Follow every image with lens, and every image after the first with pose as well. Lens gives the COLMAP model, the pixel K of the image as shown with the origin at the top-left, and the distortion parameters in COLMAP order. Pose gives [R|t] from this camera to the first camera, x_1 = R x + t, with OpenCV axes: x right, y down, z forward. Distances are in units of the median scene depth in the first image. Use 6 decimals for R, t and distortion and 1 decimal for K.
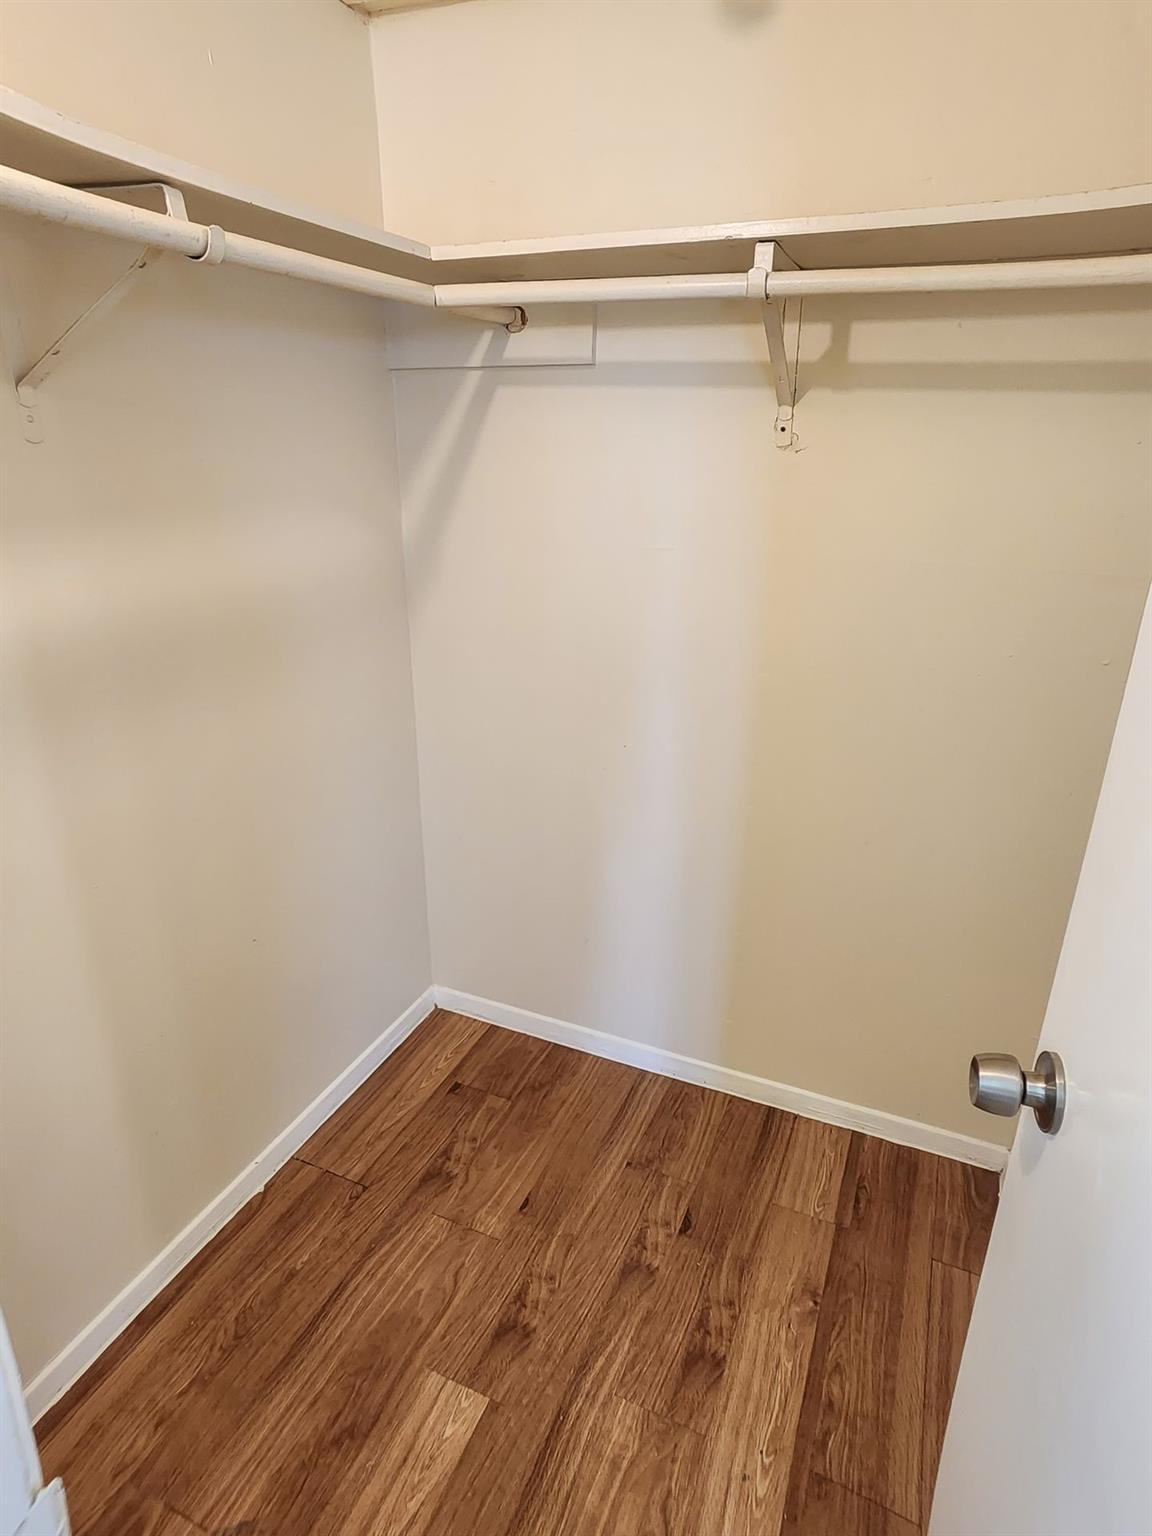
lens RADIAL K [[883.0, 0, 584.8], [0, 883.0, 761.0], [0, 0, 1]] dist [0.002387, 0.001085]
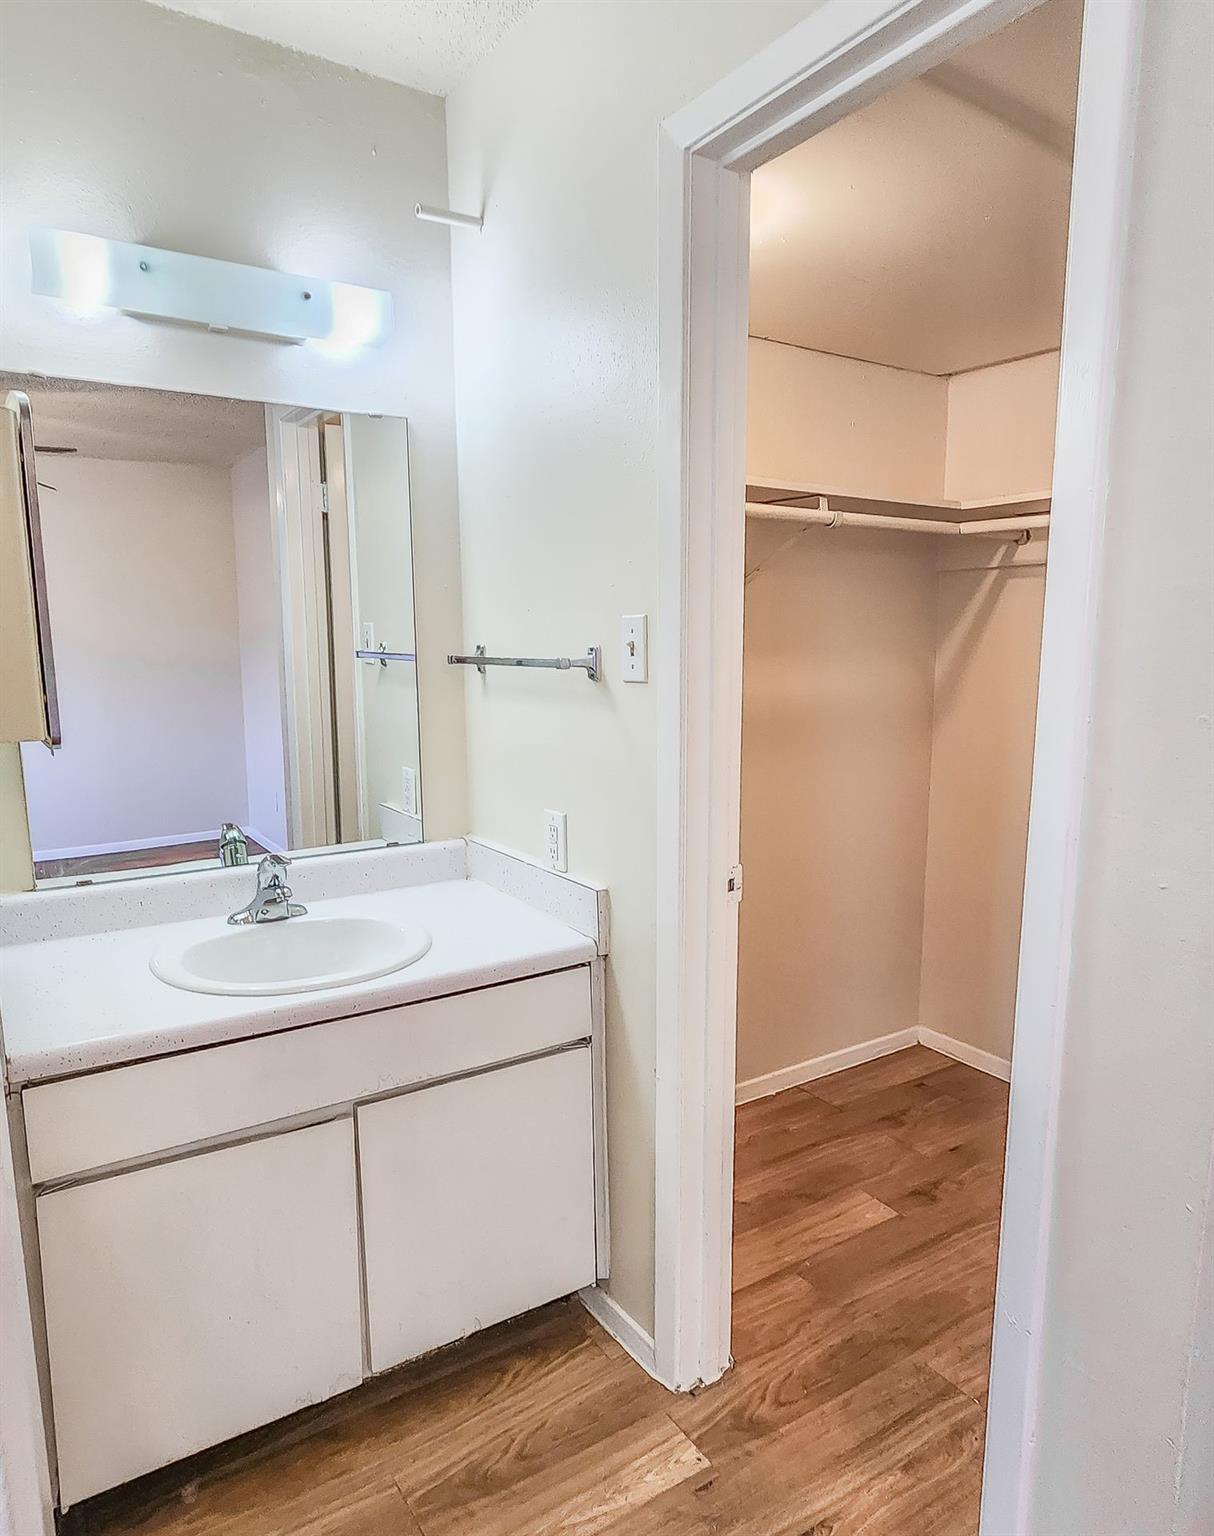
lens RADIAL K [[979.3, 0, 607.9], [0, 979.3, 775.3], [0, 0, 1]] dist [-0.002566, -0.000133]
pose [[0.833203, 0.073059, -0.548120, 0.283846], [-0.190525, 0.968468, -0.160532, 0.308887], [0.519108, 0.238187, 0.820850, -0.667295]]
